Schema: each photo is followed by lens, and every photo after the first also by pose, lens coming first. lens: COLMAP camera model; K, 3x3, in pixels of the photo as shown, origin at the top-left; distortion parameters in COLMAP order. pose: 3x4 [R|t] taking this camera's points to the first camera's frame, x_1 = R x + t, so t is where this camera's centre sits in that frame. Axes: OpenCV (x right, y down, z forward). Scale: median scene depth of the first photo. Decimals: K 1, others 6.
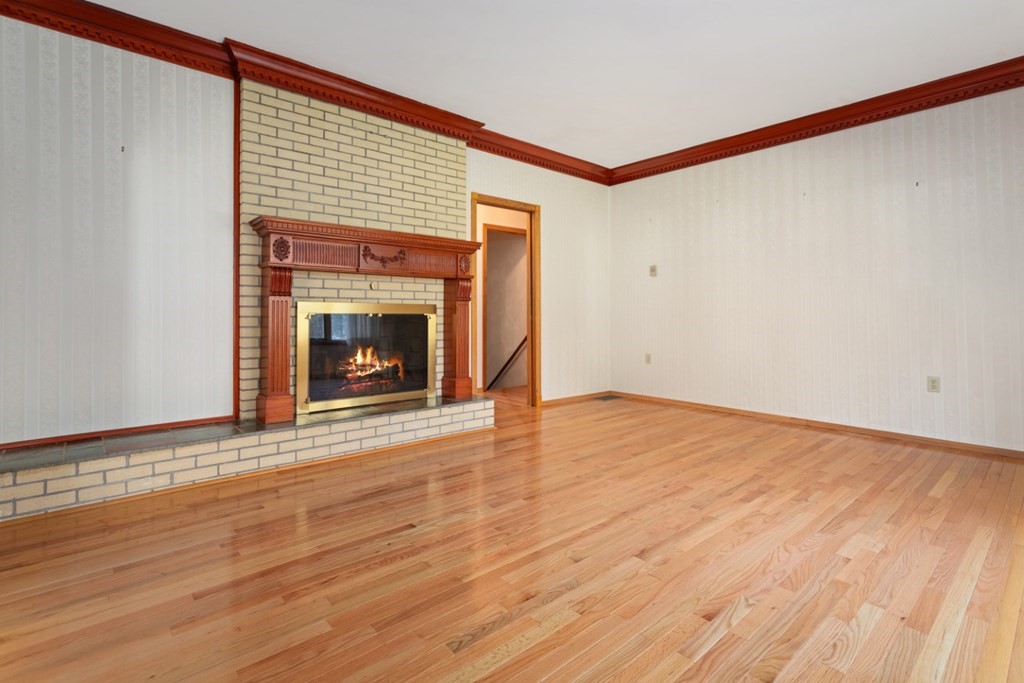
lens RADIAL K [[493.3, 0, 513.0], [0, 493.3, 303.2], [0, 0, 1]] dist [0.001435, 0.001673]
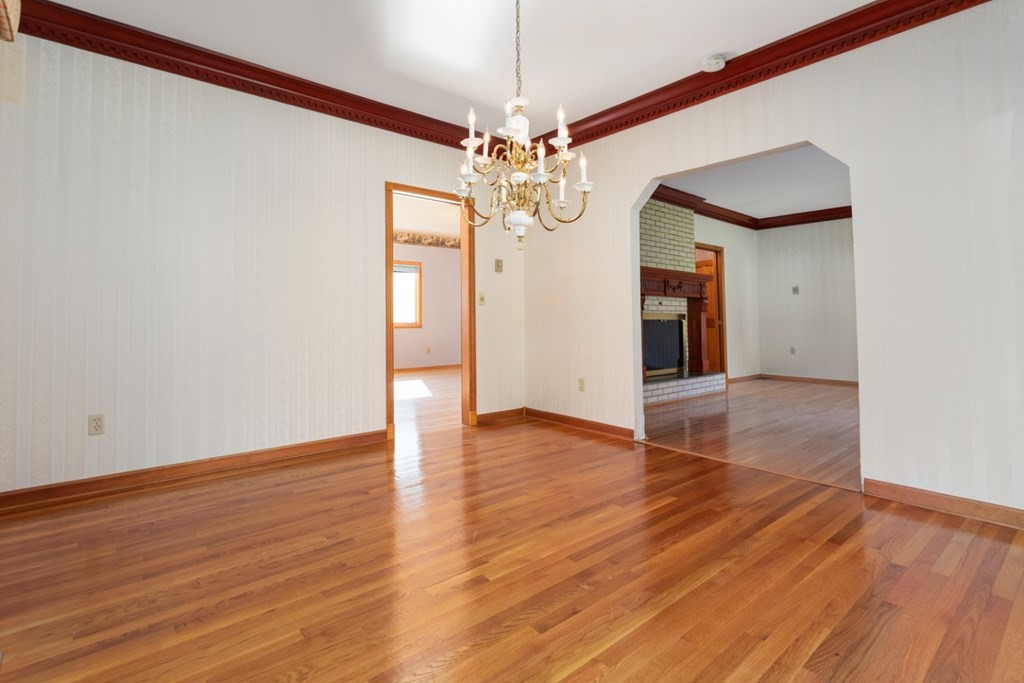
lens RADIAL K [[493.3, 0, 509.4], [0, 493.3, 297.2], [0, 0, 1]] dist [0.001435, 0.001673]
pose [[0.999926, -0.003848, -0.011545, -0.754658], [0.003511, 0.999571, -0.029073, -0.007894], [0.011652, 0.029030, 0.999511, -0.647186]]
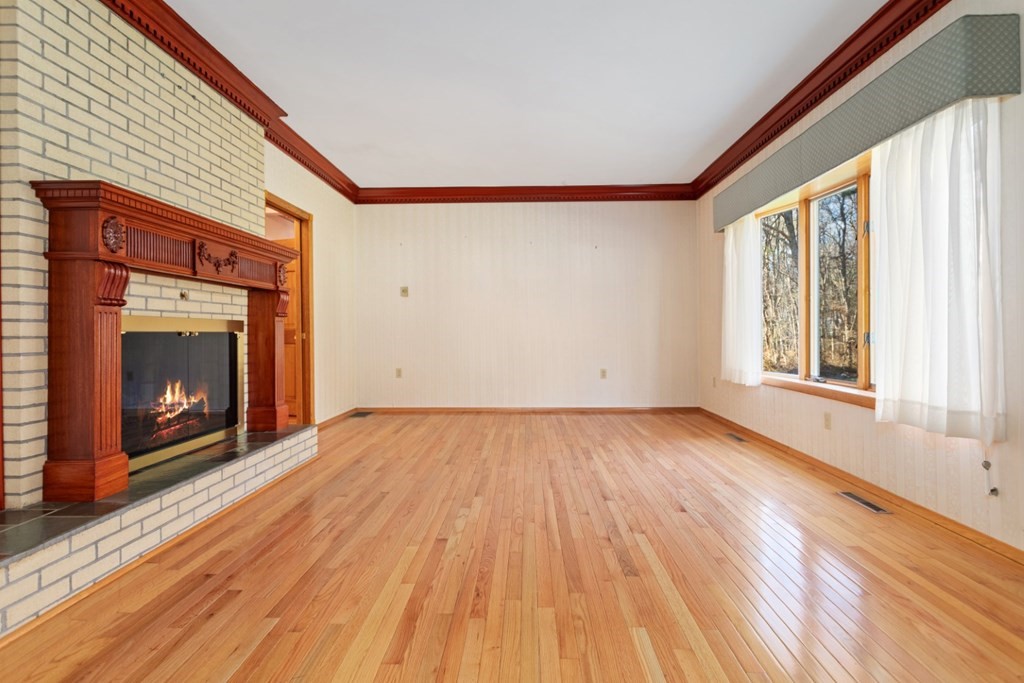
lens RADIAL K [[493.3, 0, 515.2], [0, 493.3, 327.1], [0, 0, 1]] dist [0.001435, 0.001673]
pose [[0.674951, 0.000841, 0.737862, -0.486372], [-0.007744, 0.999952, 0.005944, 0.005272], [-0.737822, -0.009726, 0.674926, 0.121976]]
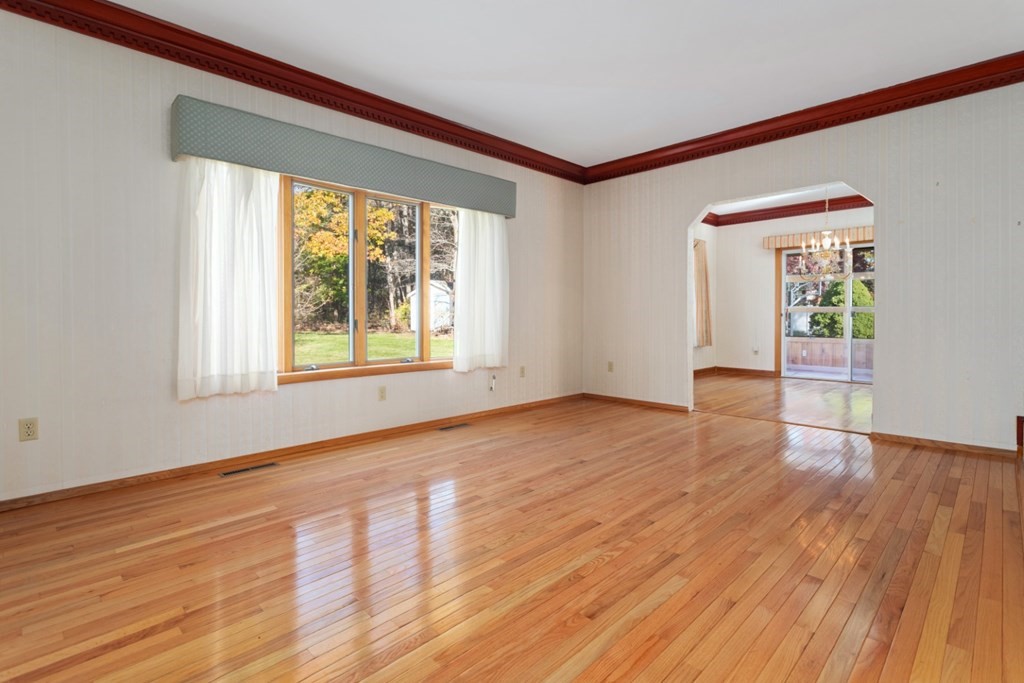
lens RADIAL K [[493.3, 0, 512.9], [0, 493.3, 339.9], [0, 0, 1]] dist [0.001435, 0.001673]
pose [[-0.997432, 0.007806, -0.071191, 0.304530], [0.005257, 0.999341, 0.035911, 0.021529], [0.071425, 0.035445, -0.996816, 1.317865]]
